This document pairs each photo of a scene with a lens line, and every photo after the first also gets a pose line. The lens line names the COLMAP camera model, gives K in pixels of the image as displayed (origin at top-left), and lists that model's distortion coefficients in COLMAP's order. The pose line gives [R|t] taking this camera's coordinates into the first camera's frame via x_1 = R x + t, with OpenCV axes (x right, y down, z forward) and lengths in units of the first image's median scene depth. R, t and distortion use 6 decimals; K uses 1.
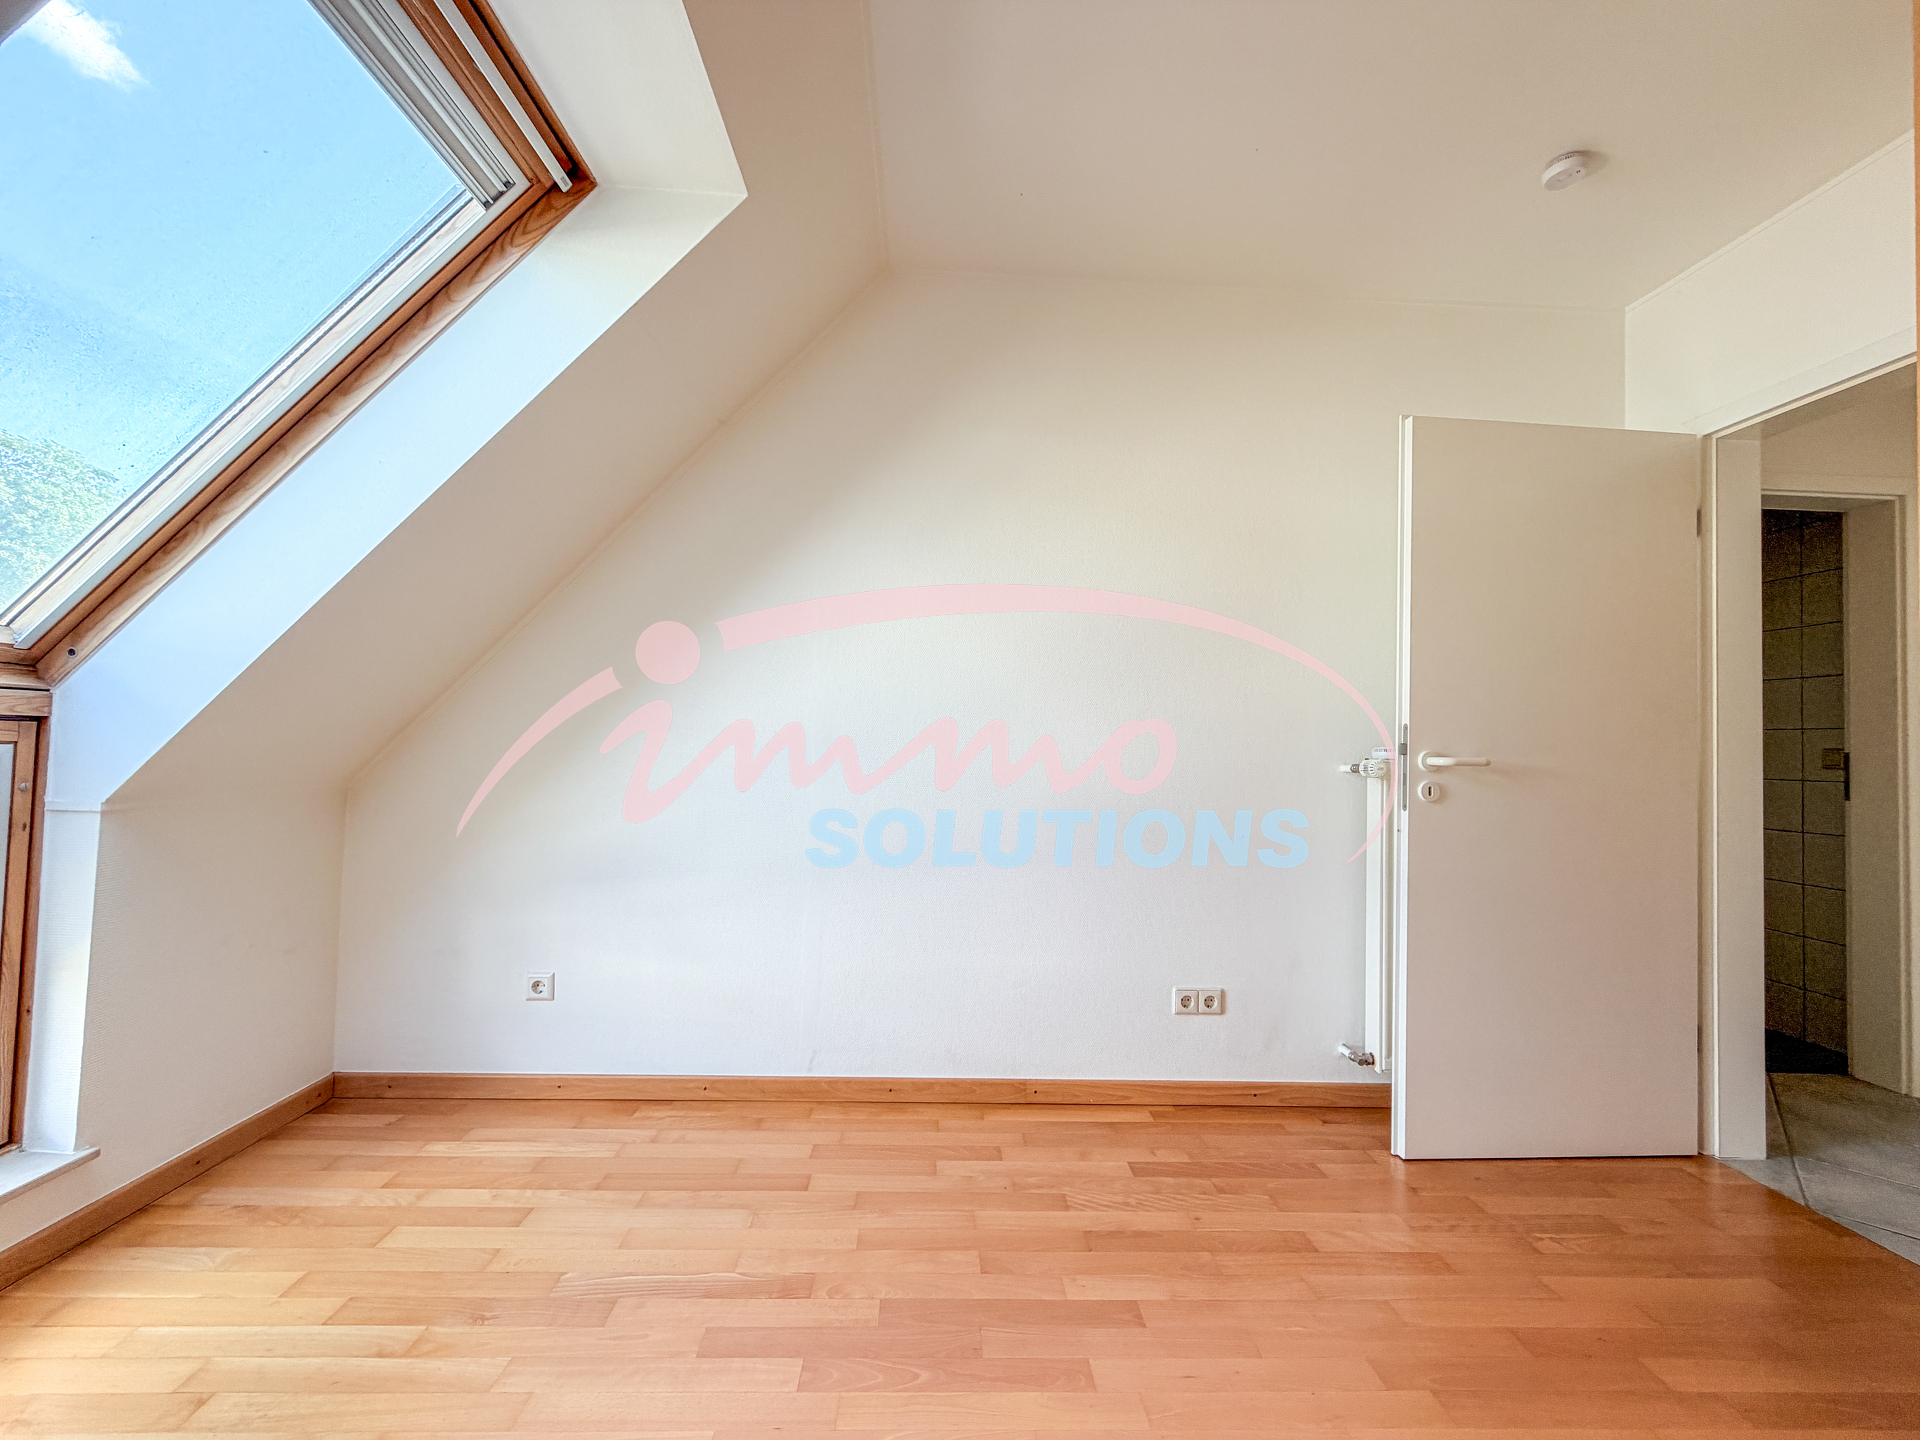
lens RADIAL K [[781.5, 0, 949.5], [0, 781.5, 718.8], [0, 0, 1]] dist [0.000857, 0.000149]
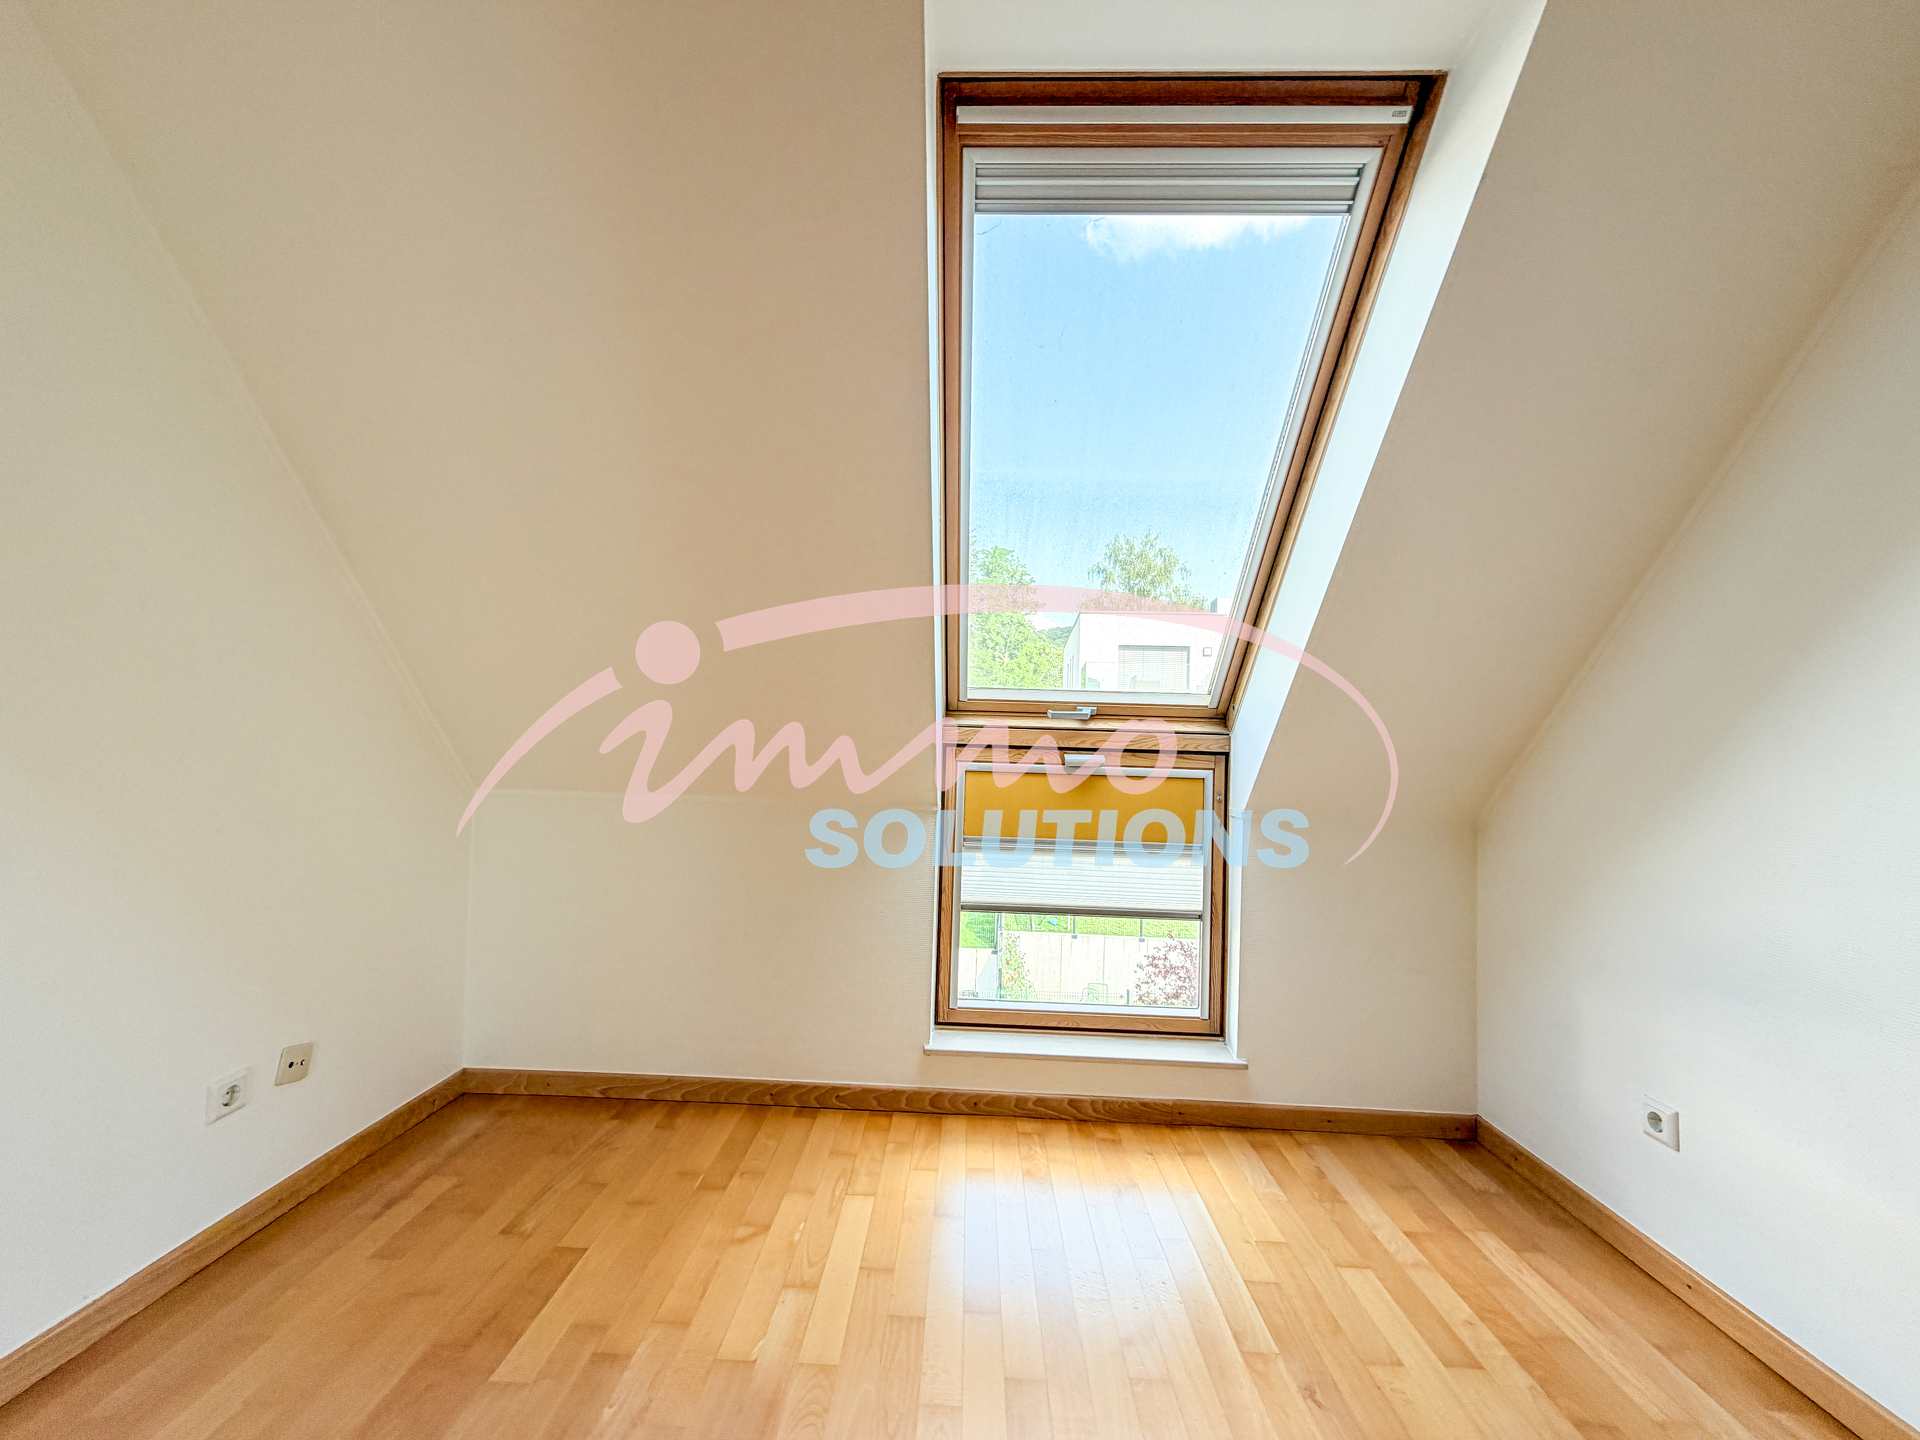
lens RADIAL K [[767.9, 0, 953.5], [0, 767.9, 720.7], [0, 0, 1]] dist [0.000163, 0.000173]
pose [[-0.052845, -0.061196, -0.996726, 0.307869], [-0.003921, 0.998126, -0.061074, 0.026566], [0.998595, 0.000681, -0.052986, 0.514792]]
